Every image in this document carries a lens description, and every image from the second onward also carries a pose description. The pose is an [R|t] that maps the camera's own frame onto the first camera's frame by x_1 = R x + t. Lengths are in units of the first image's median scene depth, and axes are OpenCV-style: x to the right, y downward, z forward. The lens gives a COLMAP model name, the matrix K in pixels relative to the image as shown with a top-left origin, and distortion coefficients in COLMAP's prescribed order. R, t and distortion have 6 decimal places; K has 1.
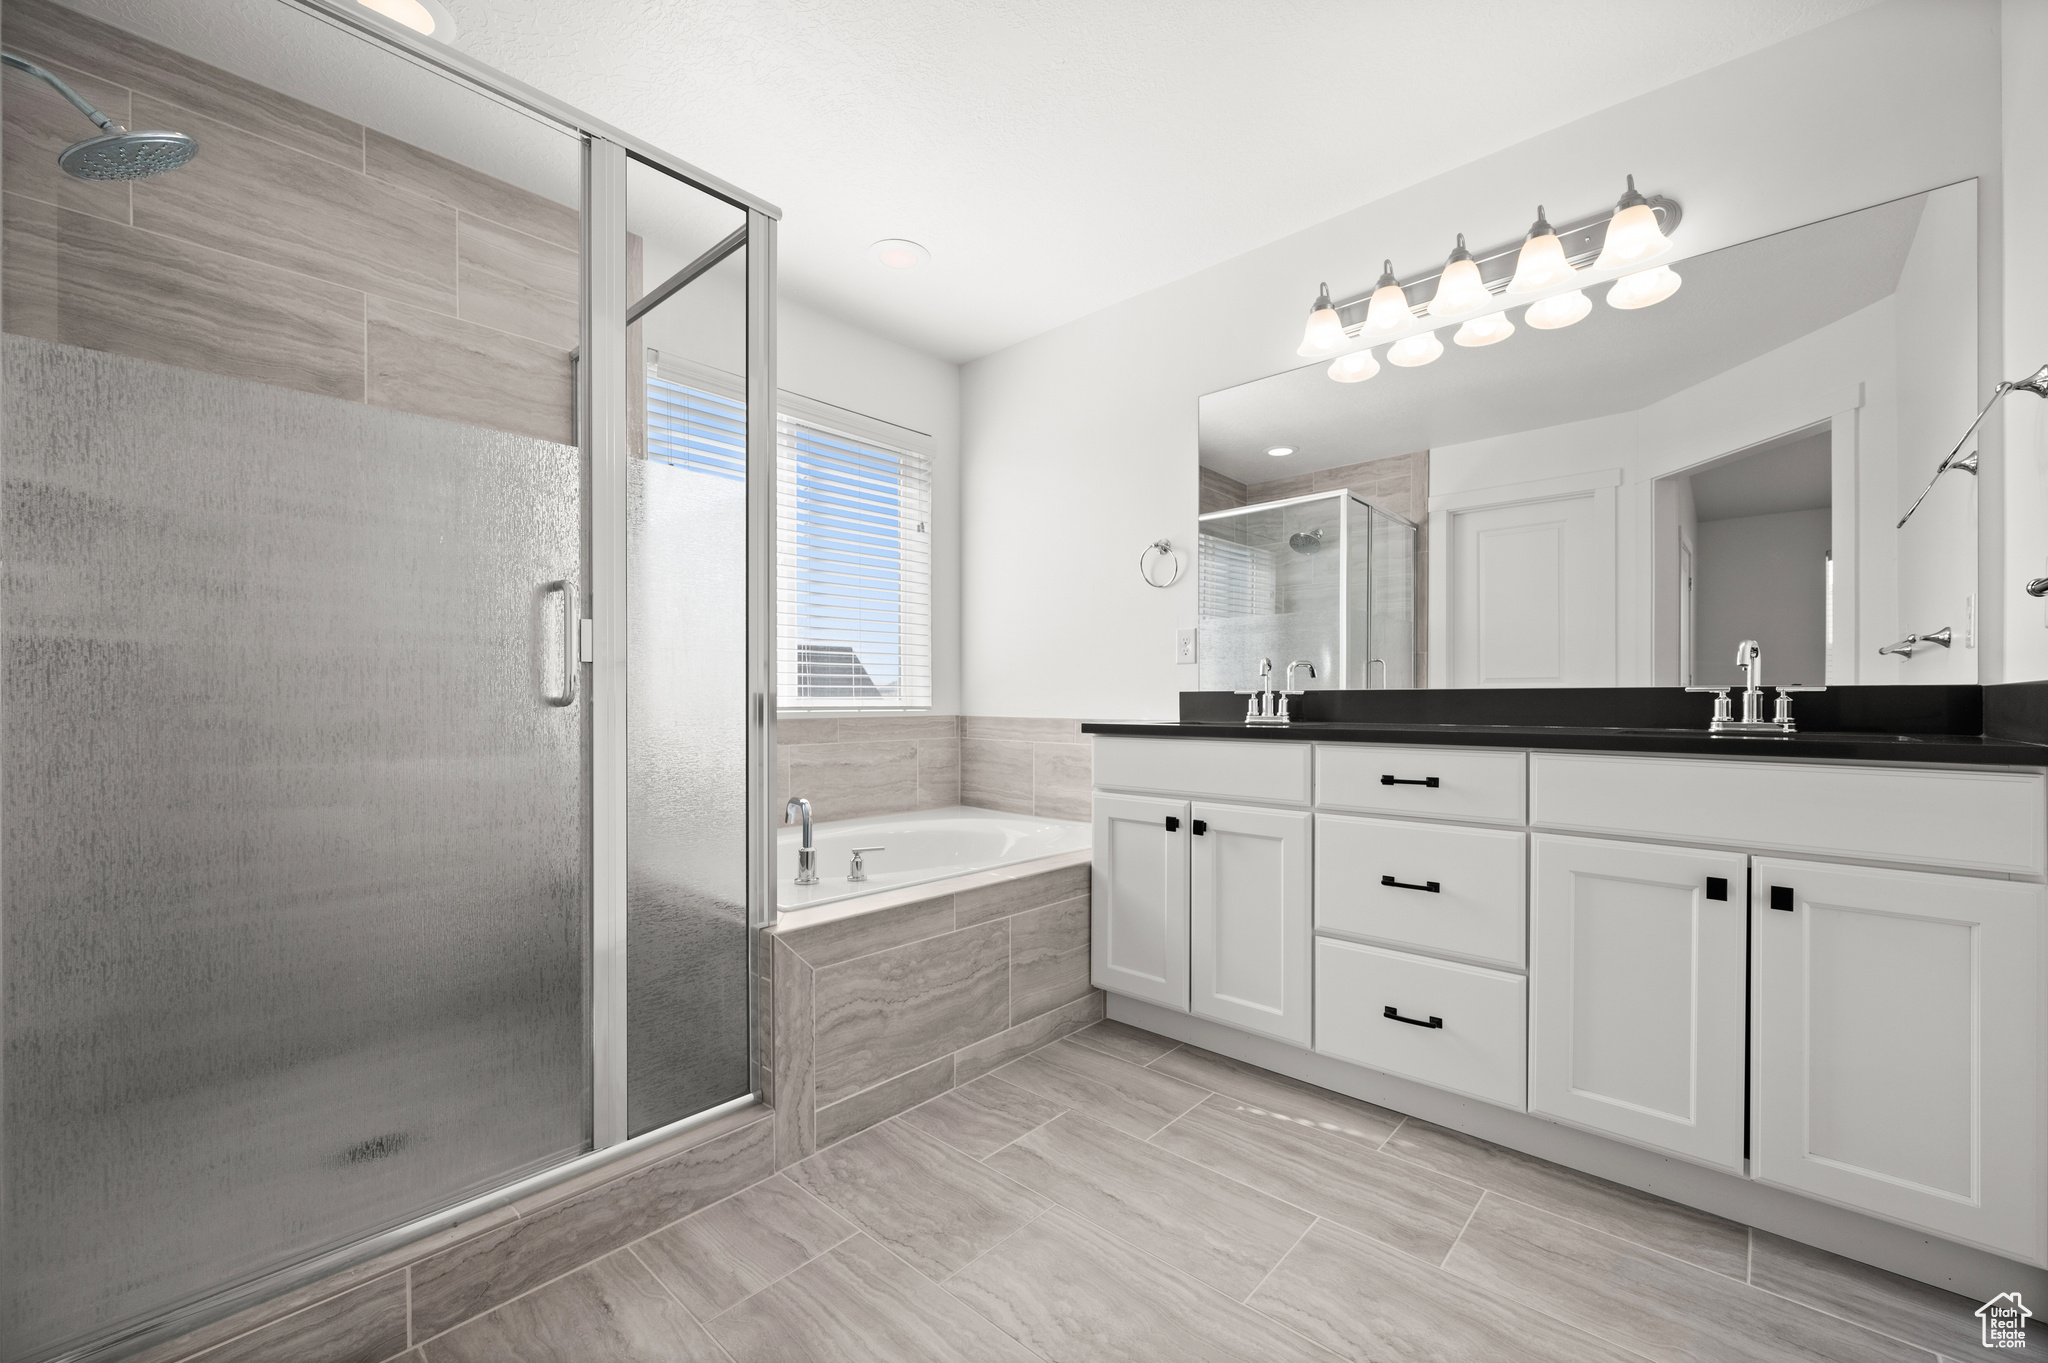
lens RADIAL K [[825.7, 0, 1043.6], [0, 825.7, 691.2], [0, 0, 1]] dist [0.002336, 0.000246]
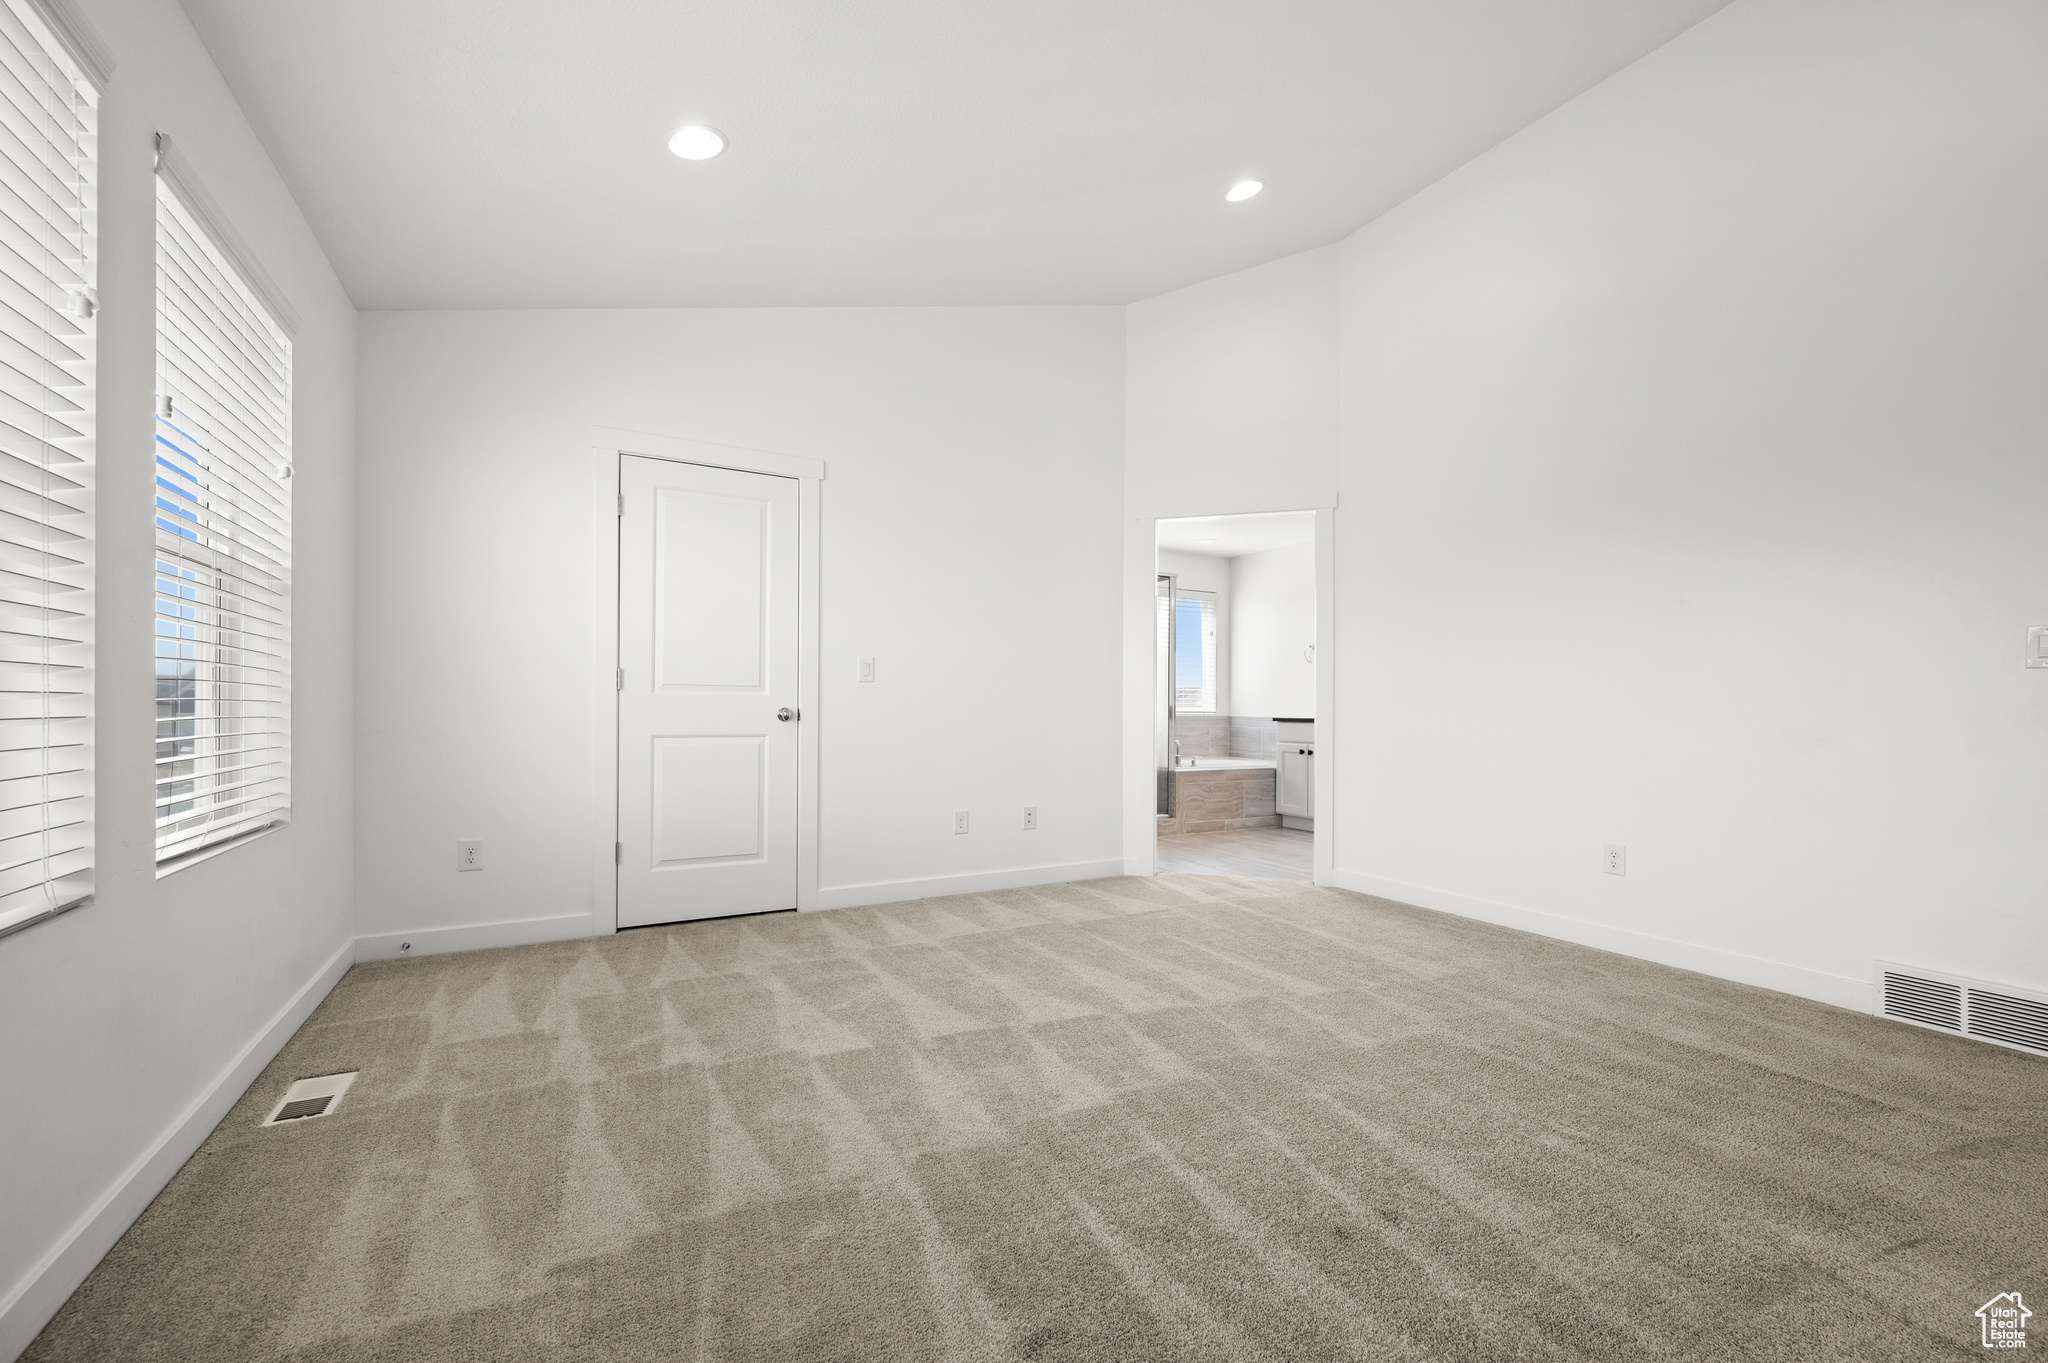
lens RADIAL K [[810.6, 0, 1032.5], [0, 810.6, 696.5], [0, 0, 1]] dist [-0.000101, -0.000074]
pose [[0.941146, 0.005173, -0.337960, 0.205006], [-0.005527, 0.999985, -0.000085, -0.027042], [0.337954, 0.001948, 0.941161, -1.820925]]
